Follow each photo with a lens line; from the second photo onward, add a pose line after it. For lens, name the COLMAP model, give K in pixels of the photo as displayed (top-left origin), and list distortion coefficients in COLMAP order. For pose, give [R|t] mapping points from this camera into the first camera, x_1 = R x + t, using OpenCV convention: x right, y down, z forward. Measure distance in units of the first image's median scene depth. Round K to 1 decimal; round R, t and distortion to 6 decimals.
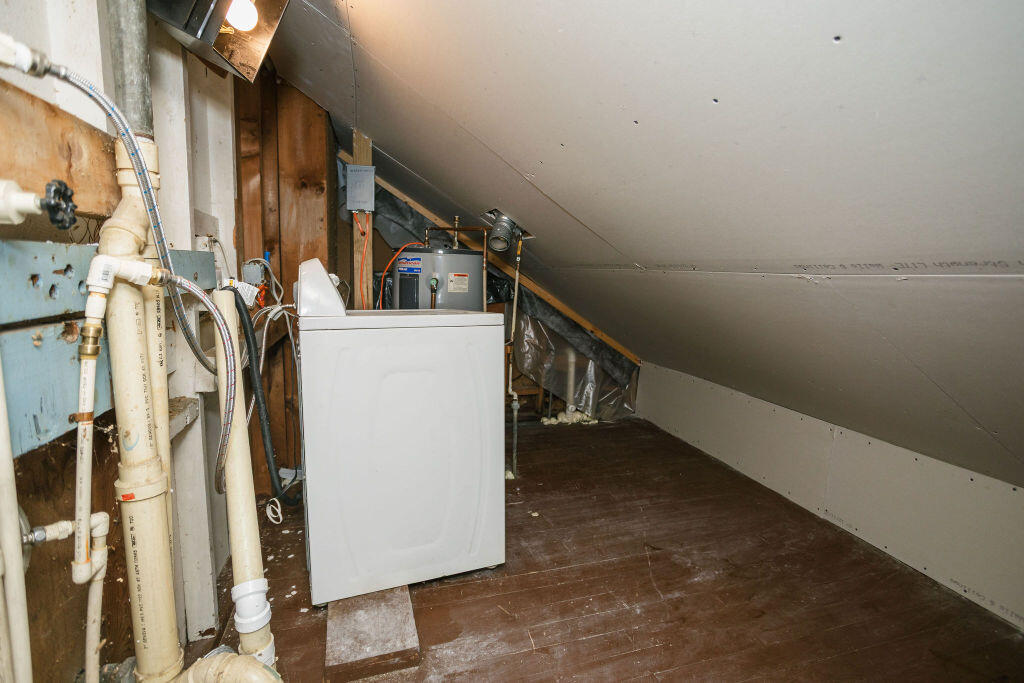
lens RADIAL K [[499.0, 0, 508.3], [0, 499.0, 337.2], [0, 0, 1]] dist [-0.057990, 0.038484]
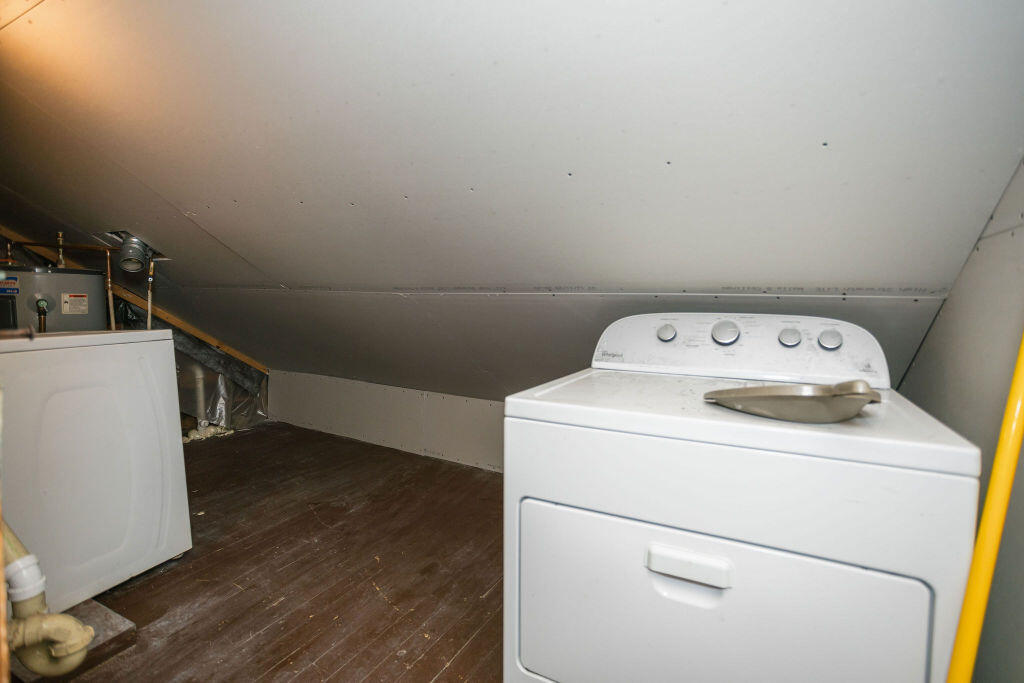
lens RADIAL K [[499.0, 0, 508.3], [0, 499.0, 337.2], [0, 0, 1]] dist [-0.057990, 0.038484]
pose [[0.716704, -0.074164, 0.693422, -0.172589], [0.092890, 0.995621, 0.010476, 0.022440], [-0.691163, 0.056904, 0.720455, -0.255622]]
